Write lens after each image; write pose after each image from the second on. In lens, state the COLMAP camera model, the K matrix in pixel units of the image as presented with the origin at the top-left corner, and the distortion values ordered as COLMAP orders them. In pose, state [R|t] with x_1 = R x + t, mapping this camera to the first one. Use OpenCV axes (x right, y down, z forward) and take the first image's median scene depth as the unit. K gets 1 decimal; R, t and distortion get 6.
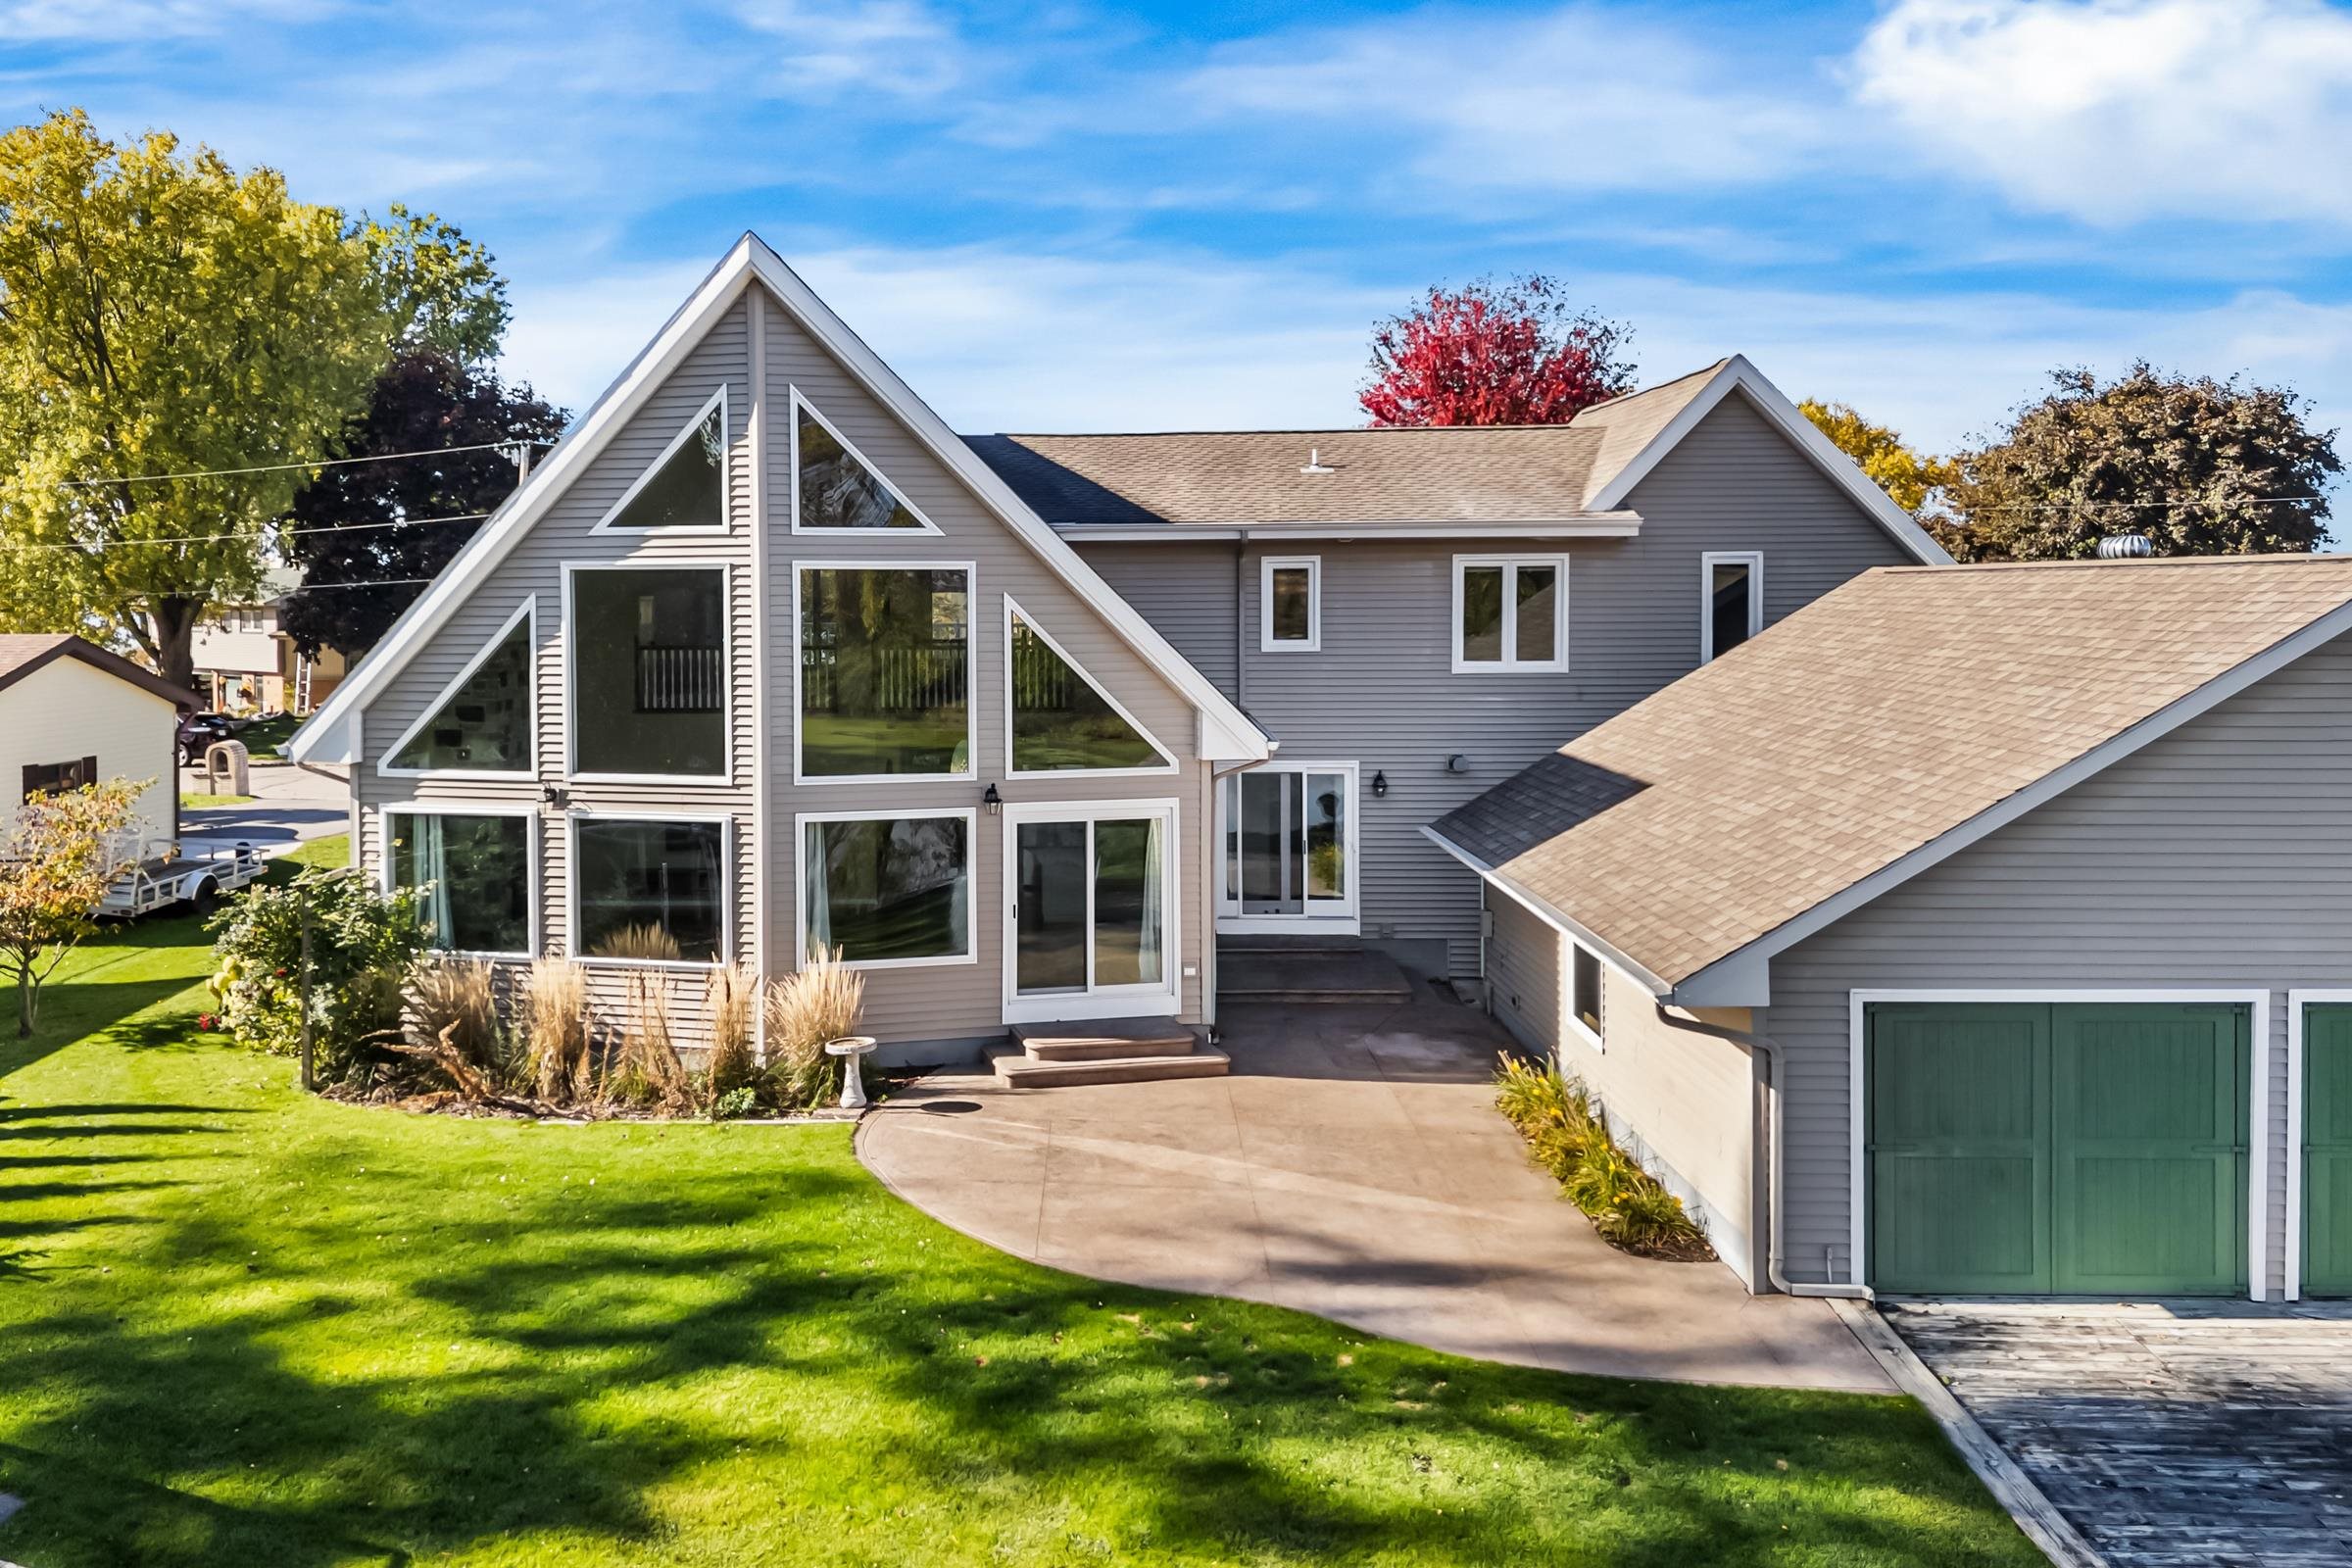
lens RADIAL K [[1890.2, 0, 988.9], [0, 1890.2, 638.0], [0, 0, 1]] dist [0.048568, -0.009281]
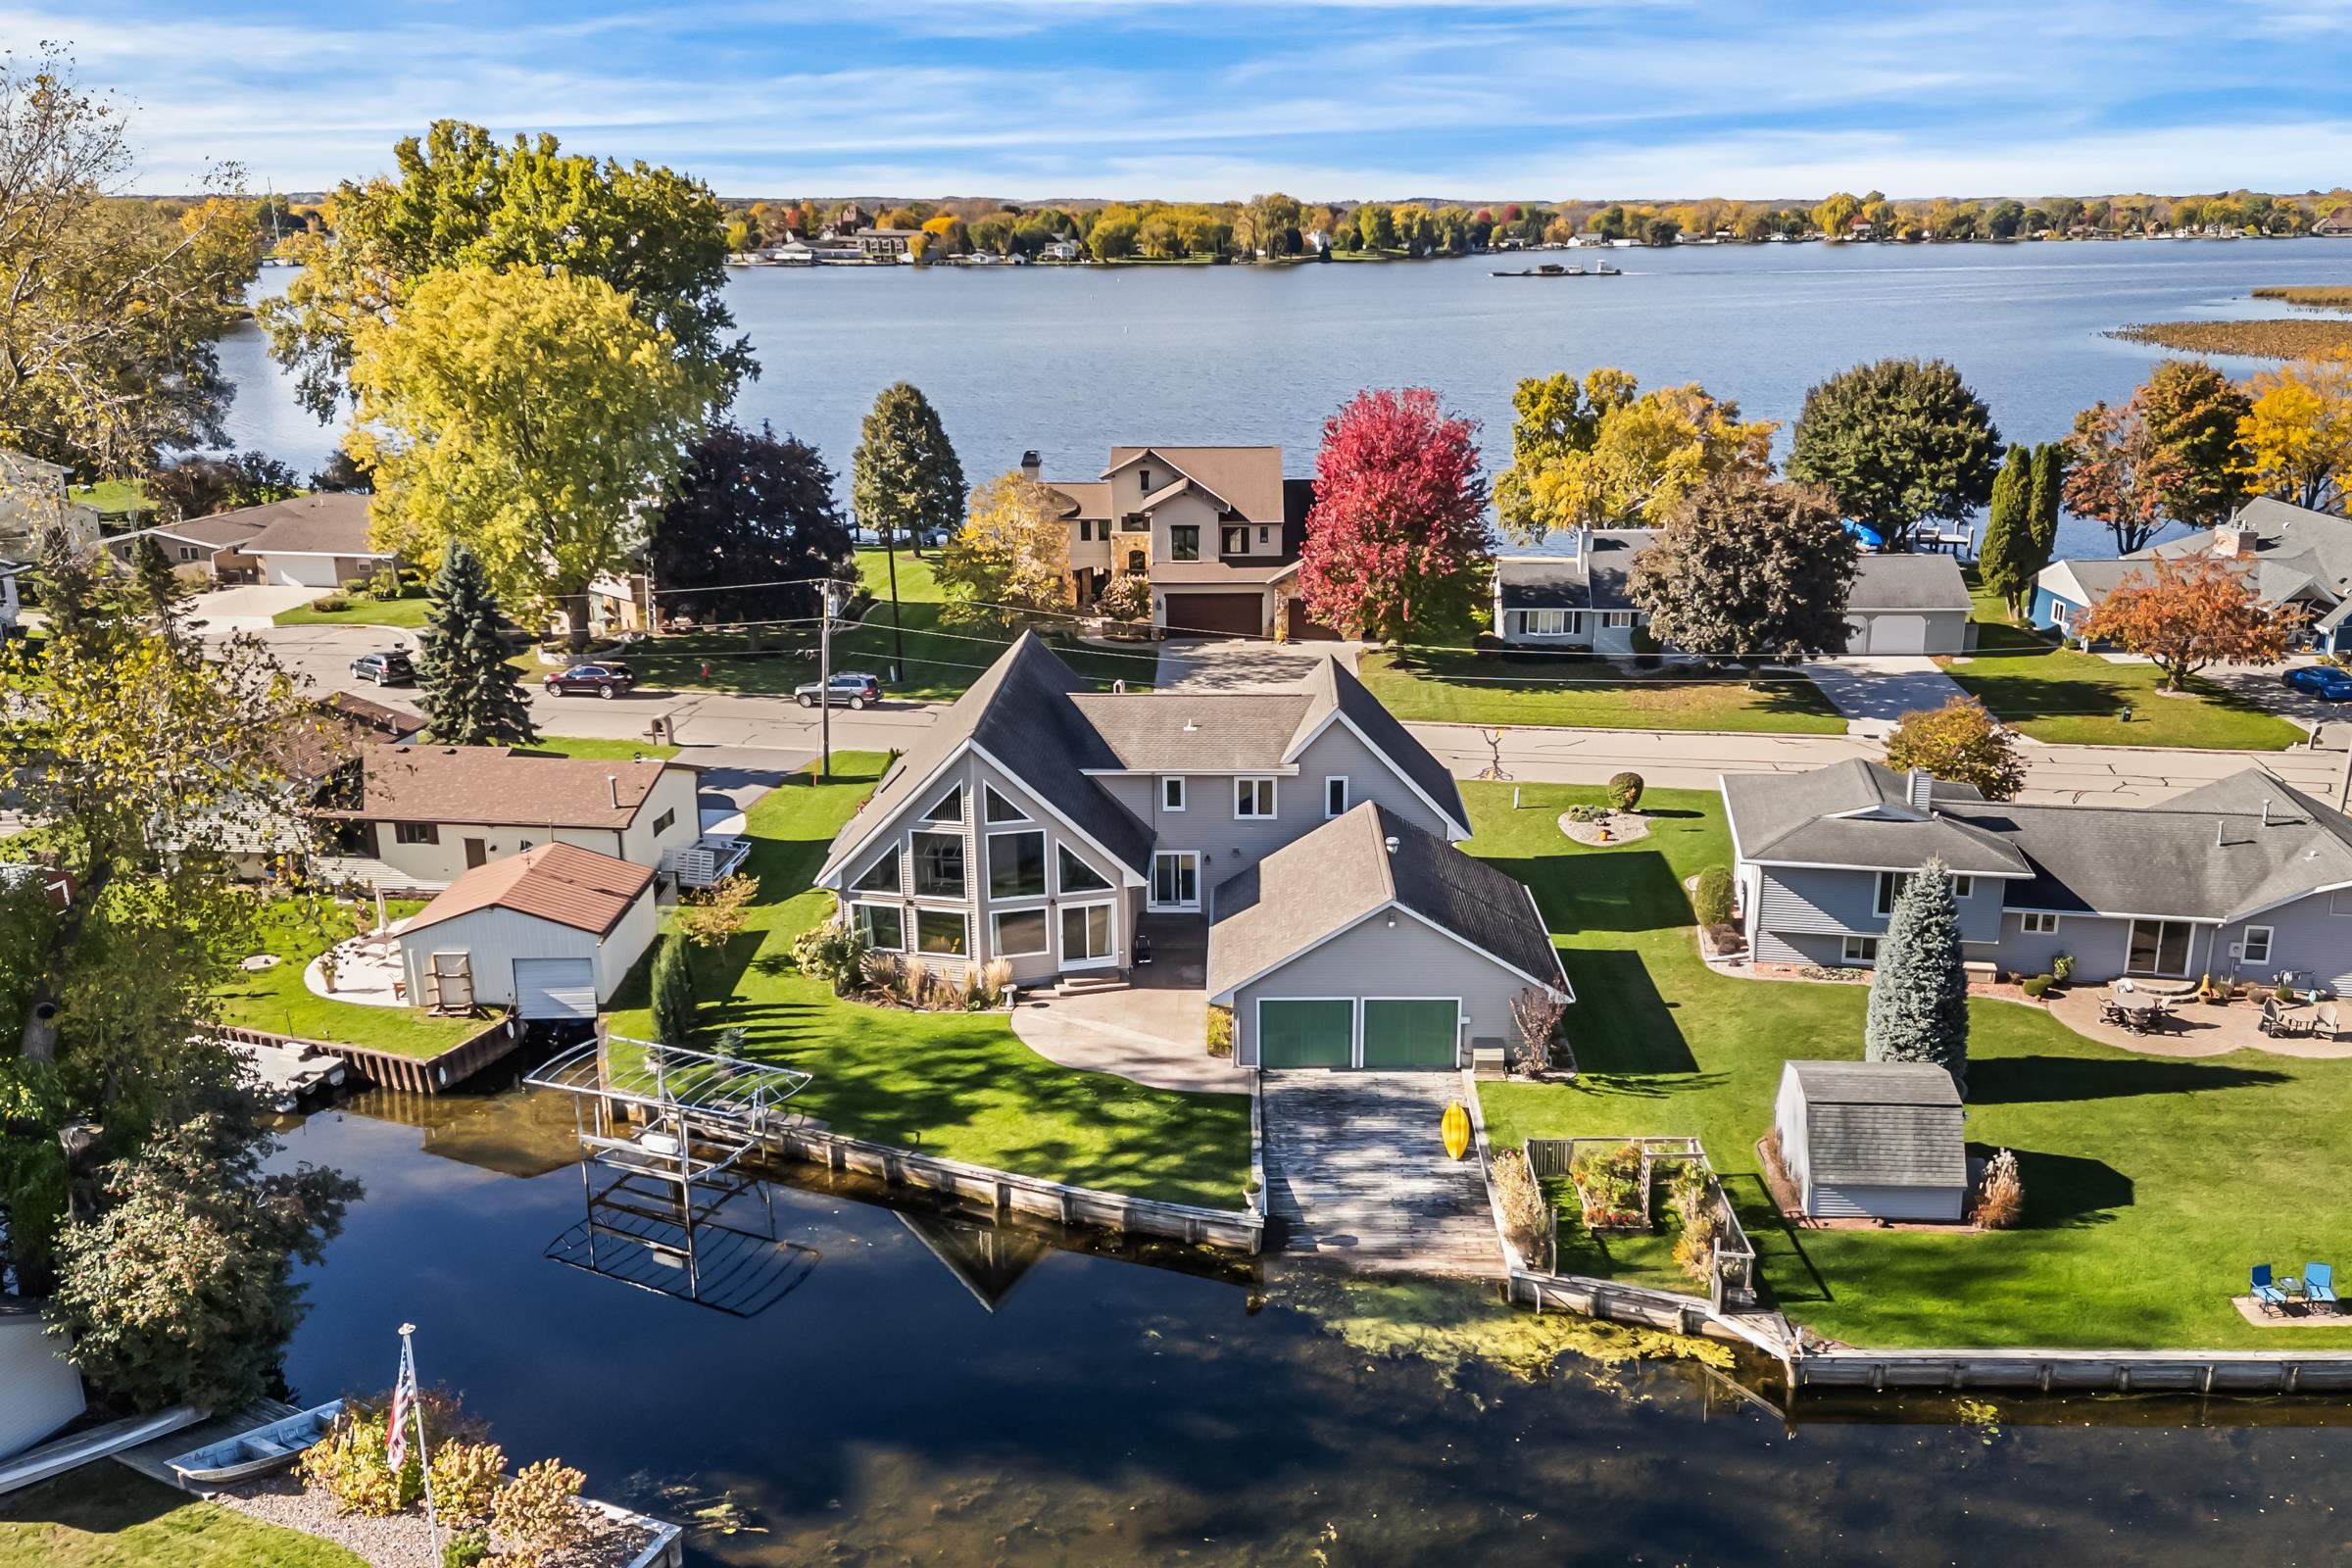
lens RADIAL K [[1813.2, 0, 1176.0], [0, 1813.2, 784.0], [0, 0, 1]] dist [0.128695, -0.001326]
pose [[0.999847, -0.006740, 0.016154, 0.124886], [0.002080, 0.962107, 0.272665, -0.731175], [-0.017380, -0.272590, 0.961973, -1.442264]]
